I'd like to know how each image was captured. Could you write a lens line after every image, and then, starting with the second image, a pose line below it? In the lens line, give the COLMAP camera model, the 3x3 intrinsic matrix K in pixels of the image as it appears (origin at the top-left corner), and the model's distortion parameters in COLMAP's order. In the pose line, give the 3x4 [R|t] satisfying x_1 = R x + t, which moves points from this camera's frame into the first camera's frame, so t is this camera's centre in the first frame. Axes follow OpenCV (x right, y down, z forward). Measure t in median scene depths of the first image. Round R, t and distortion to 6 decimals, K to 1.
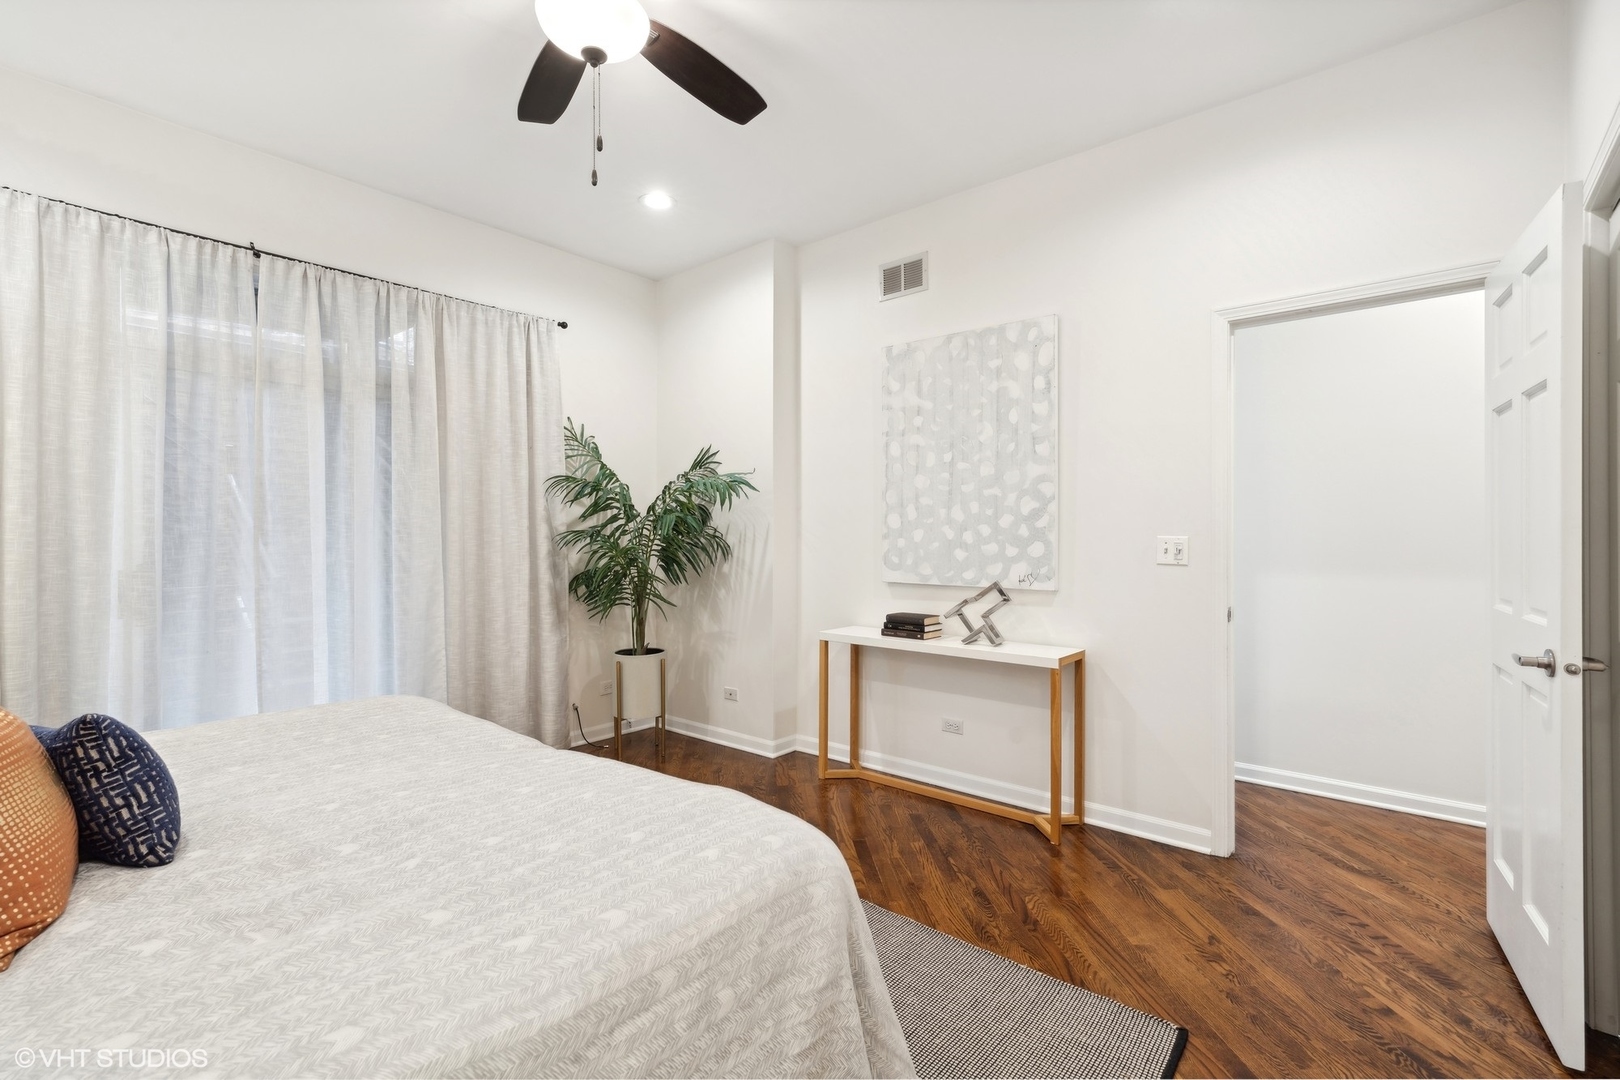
lens RADIAL K [[726.1, 0, 810.0], [0, 726.1, 540.0], [0, 0, 1]] dist [-0.000647, -0.000108]
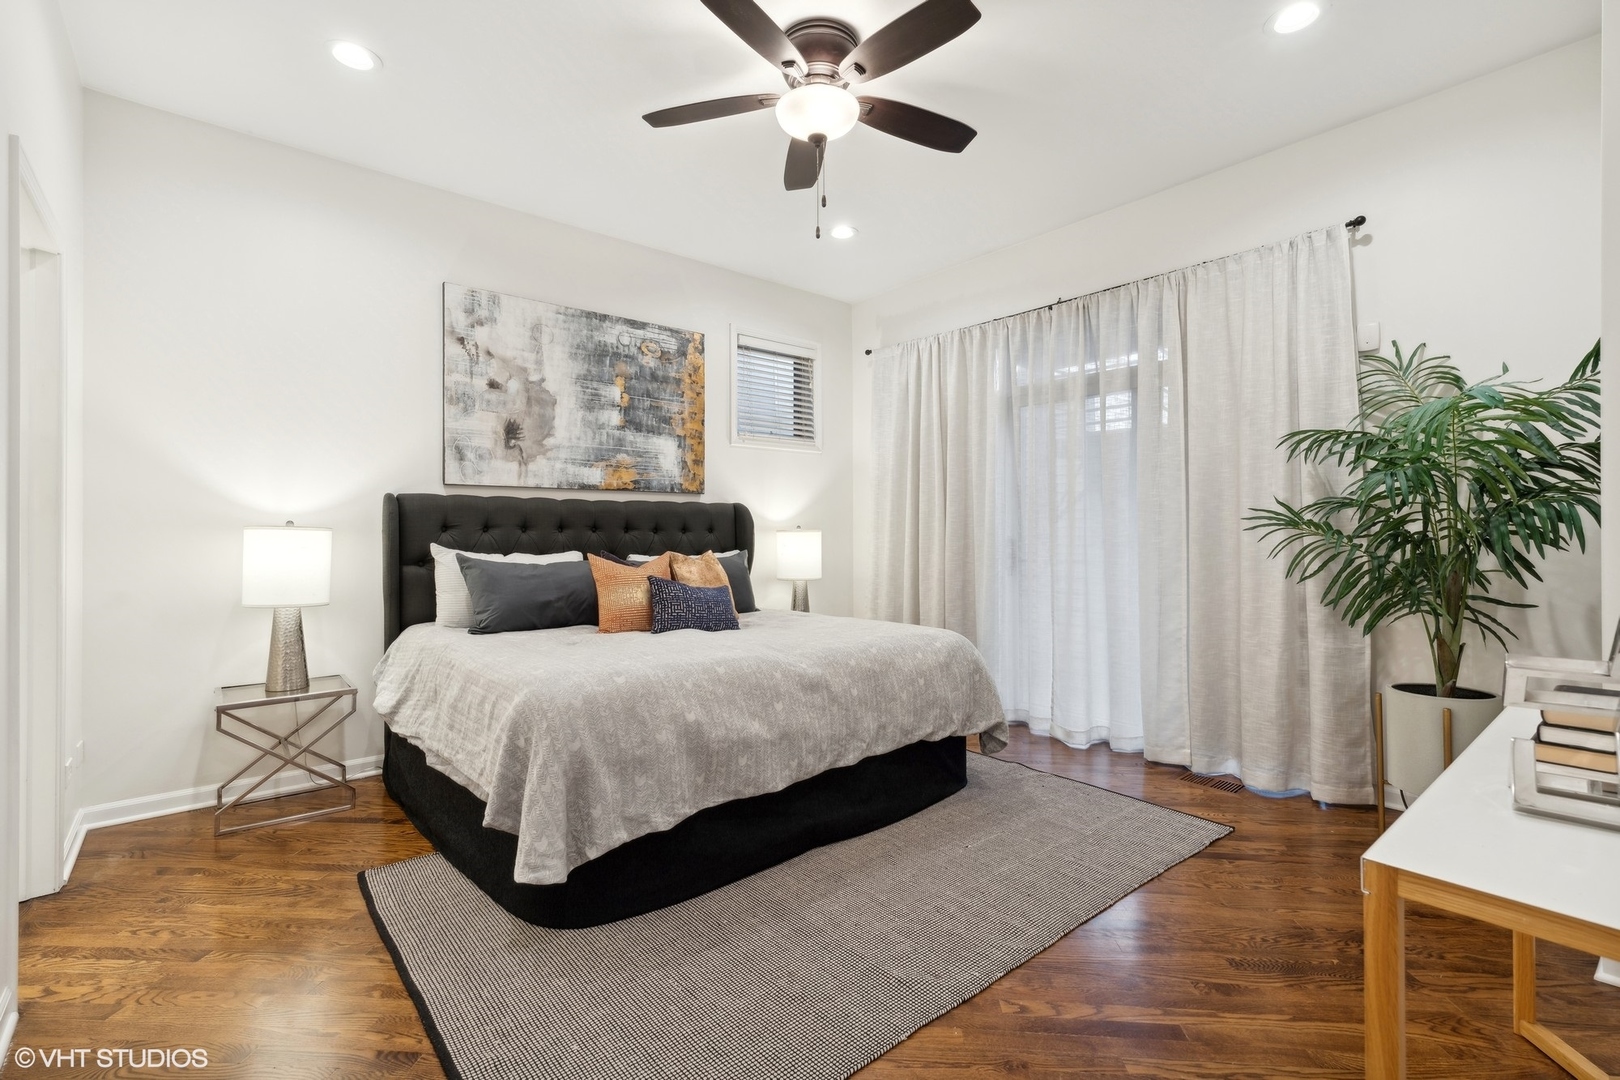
lens RADIAL K [[726.1, 0, 810.0], [0, 726.1, 540.0], [0, 0, 1]] dist [-0.000647, -0.000108]
pose [[-0.139272, 0.014630, -0.990146, 0.615189], [-0.000999, 0.999888, 0.014914, 0.018808], [0.990254, 0.003066, -0.139242, 0.722154]]
